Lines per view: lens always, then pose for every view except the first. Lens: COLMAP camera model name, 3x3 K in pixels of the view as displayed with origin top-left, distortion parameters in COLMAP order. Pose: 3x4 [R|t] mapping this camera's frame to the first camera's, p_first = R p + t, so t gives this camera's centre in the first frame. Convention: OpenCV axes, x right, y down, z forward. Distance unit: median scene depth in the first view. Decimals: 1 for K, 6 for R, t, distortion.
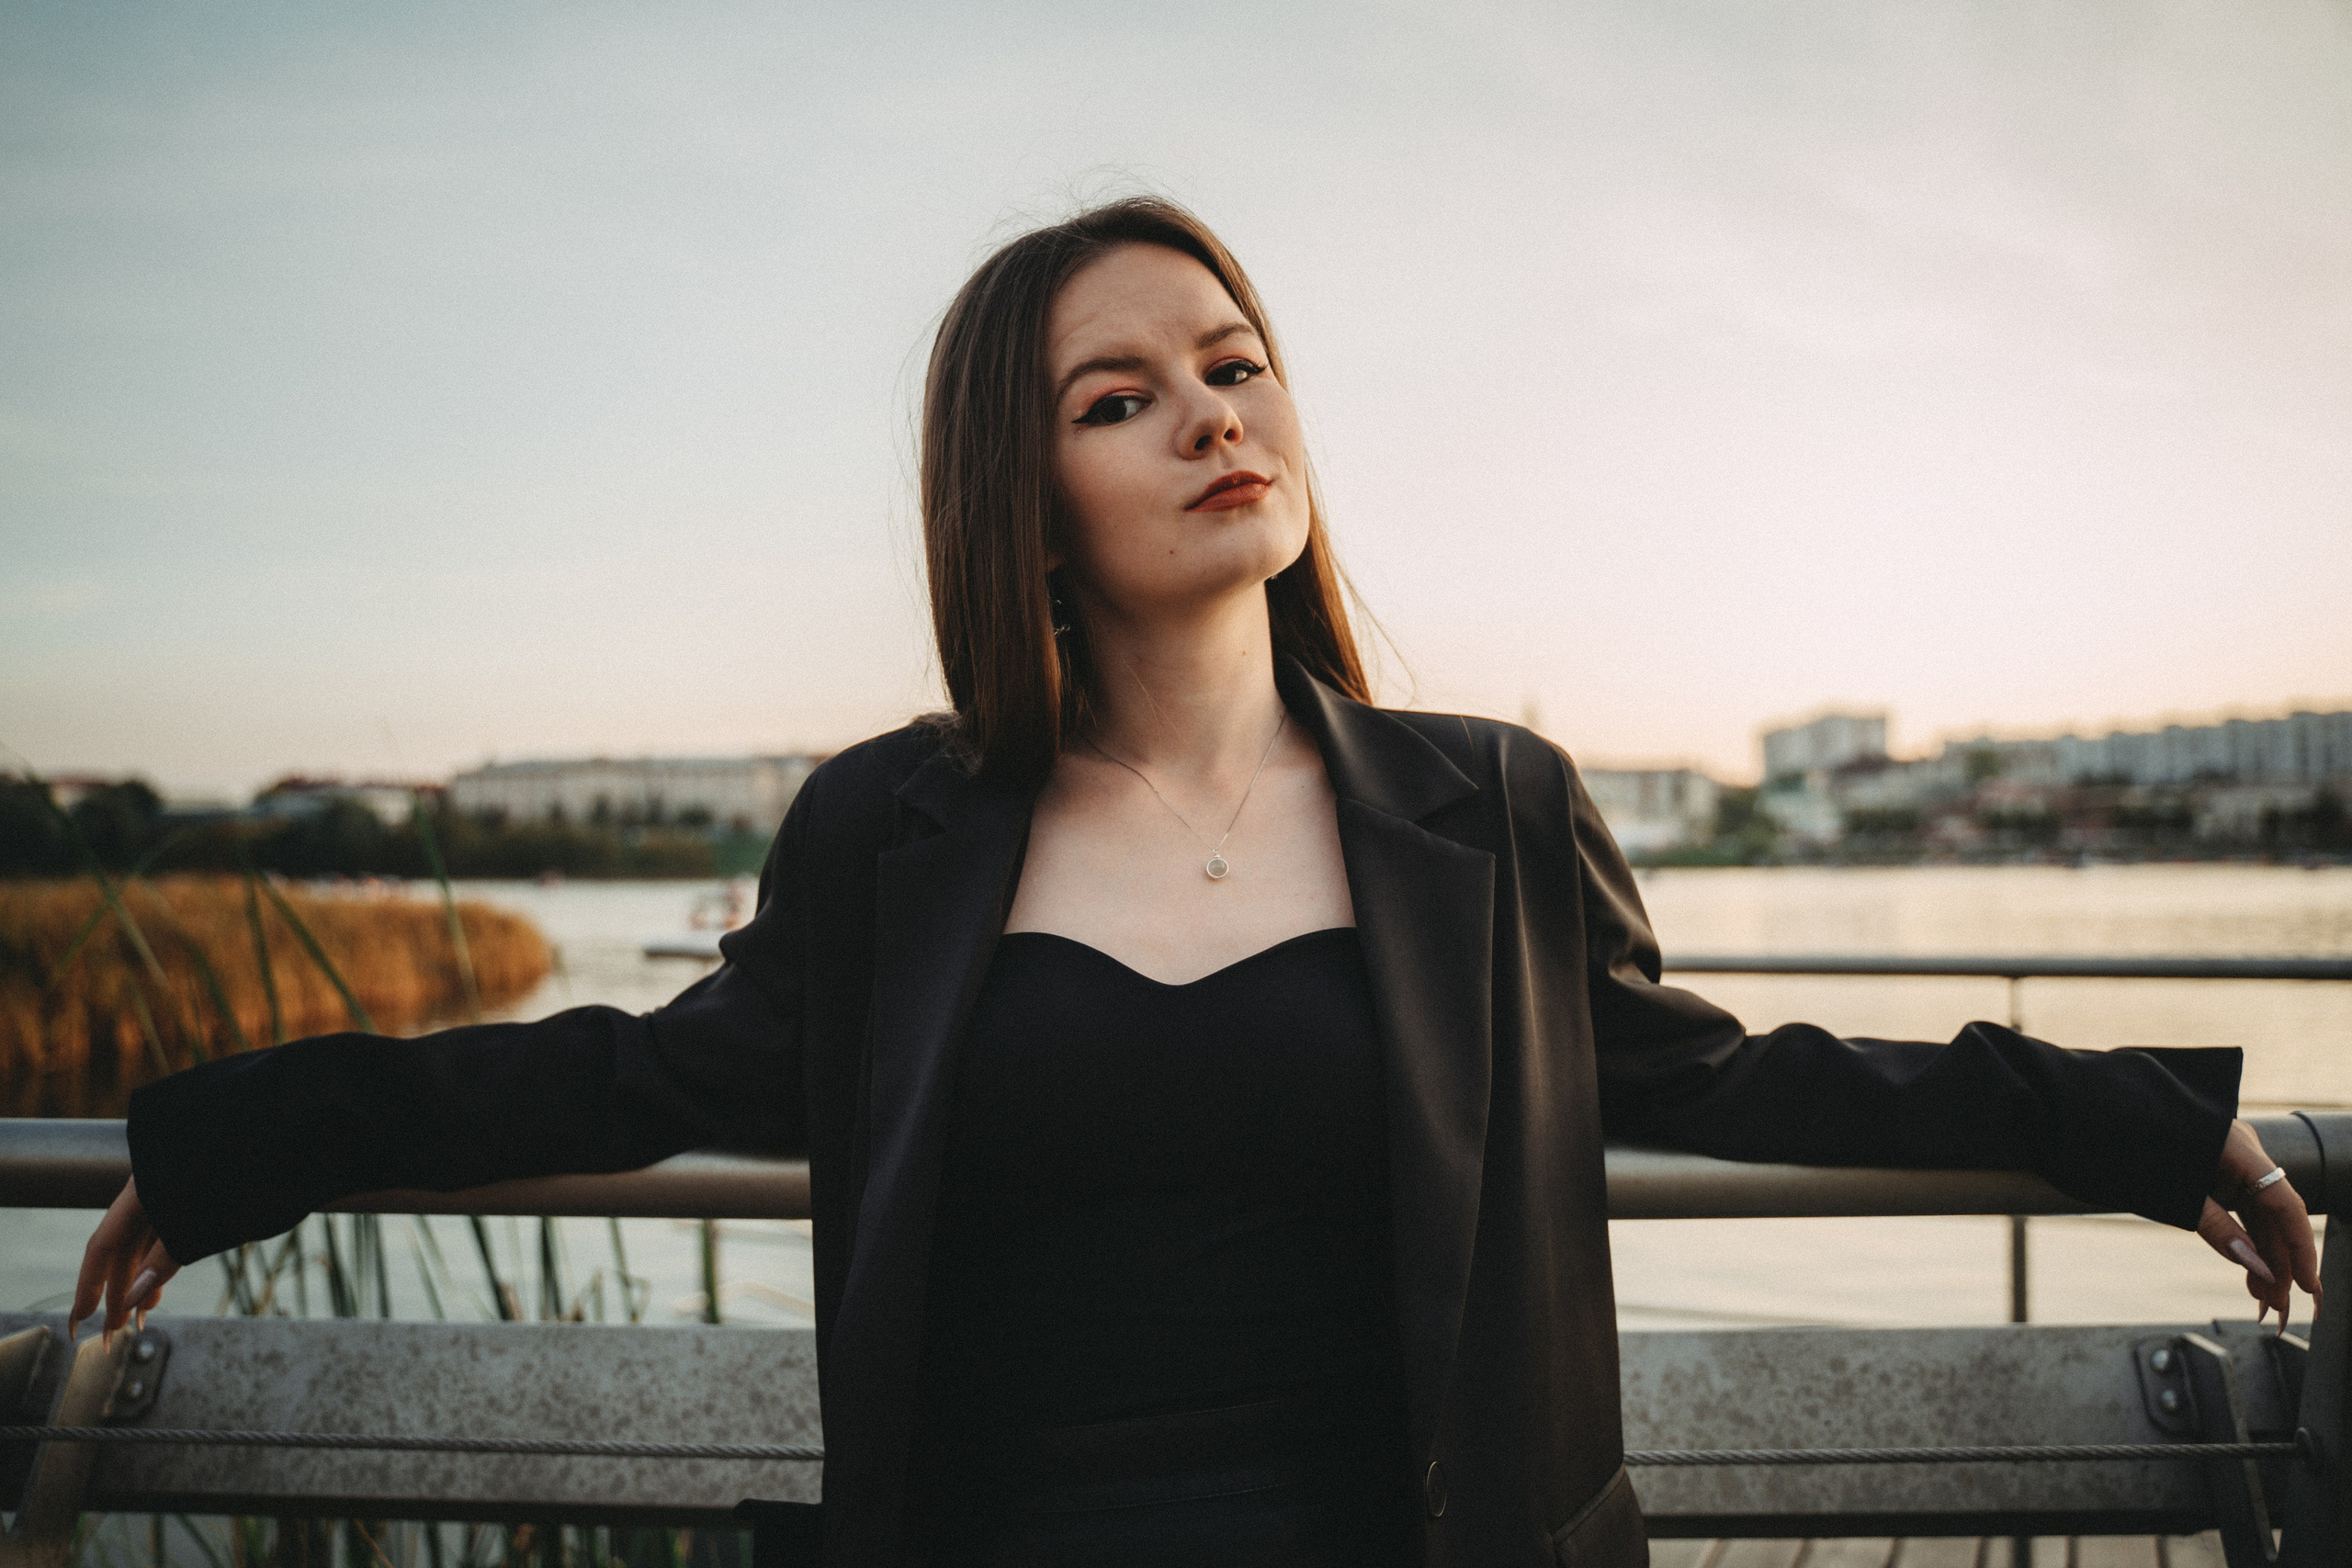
lens RADIAL K [[2064.4, 0, 1153.6], [0, 2064.4, 752.6], [0, 0, 1]] dist [-0.099330, 0.066443]
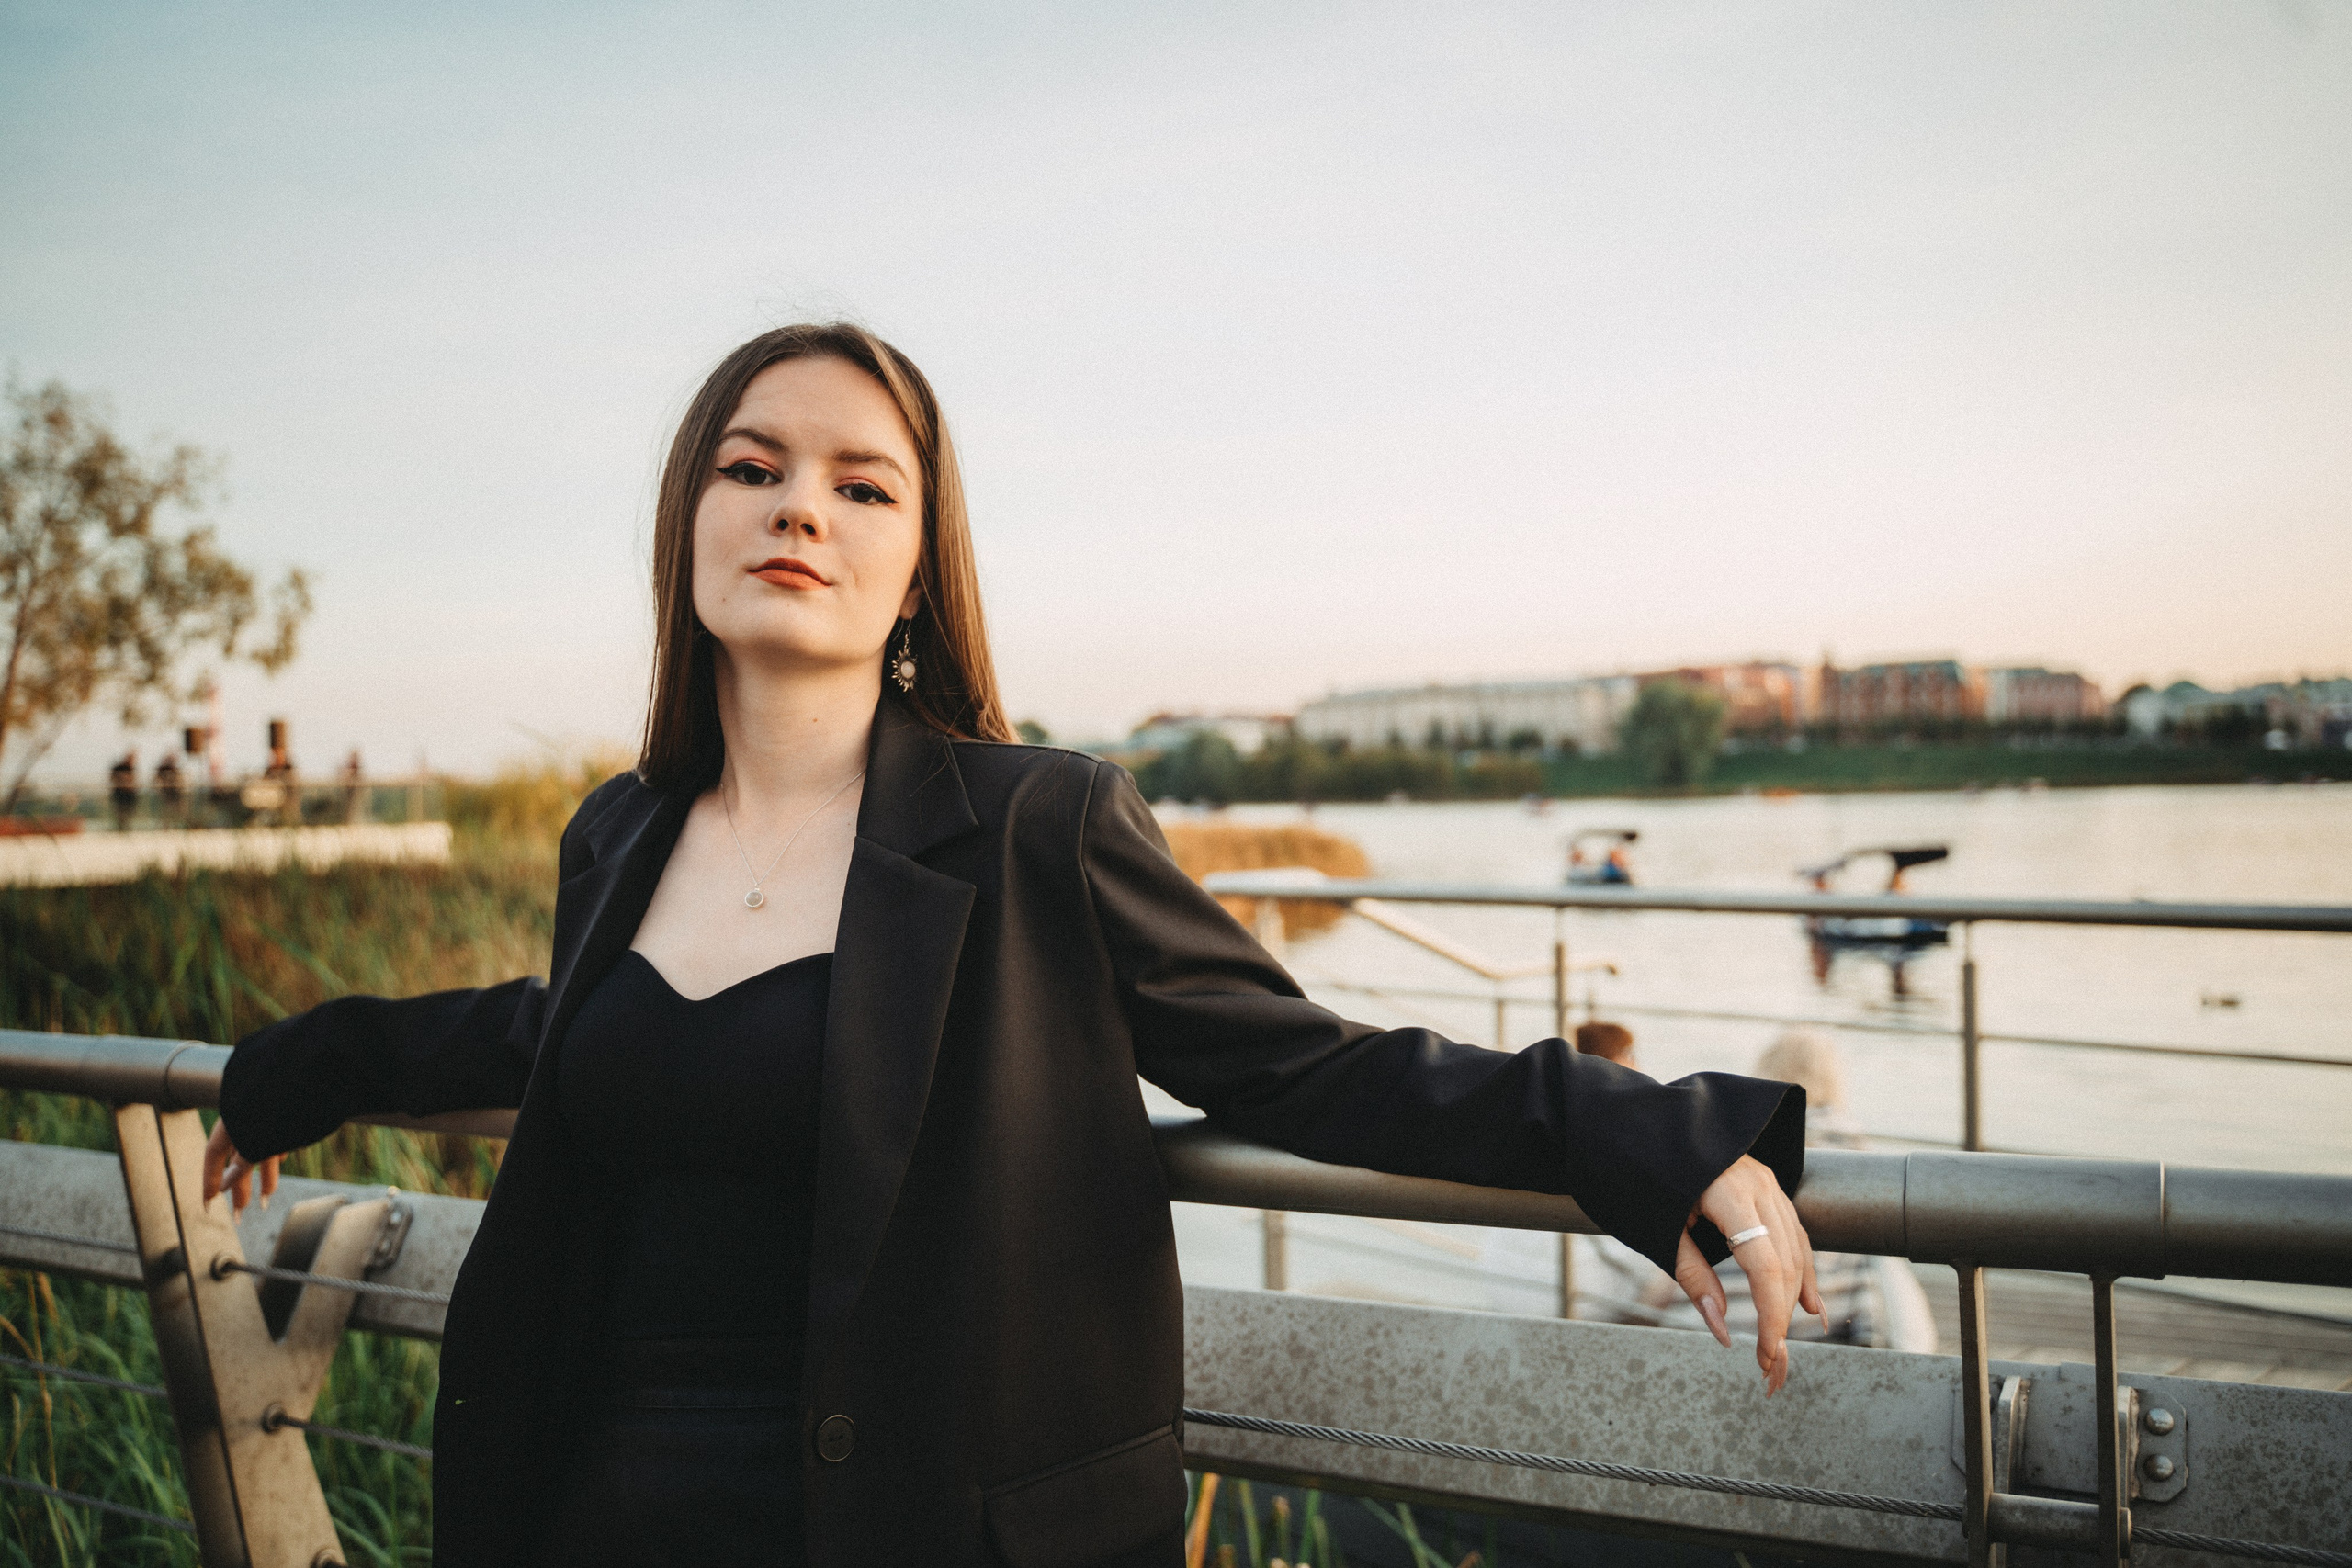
lens RADIAL K [[2064.4, 0, 1153.6], [0, 2064.4, 752.6], [0, 0, 1]] dist [-0.099330, 0.066443]
pose [[0.899466, -0.021151, -0.436478, 0.568718], [0.039893, 0.998632, 0.033818, -0.039374], [0.435166, -0.047830, 0.899079, 0.021023]]
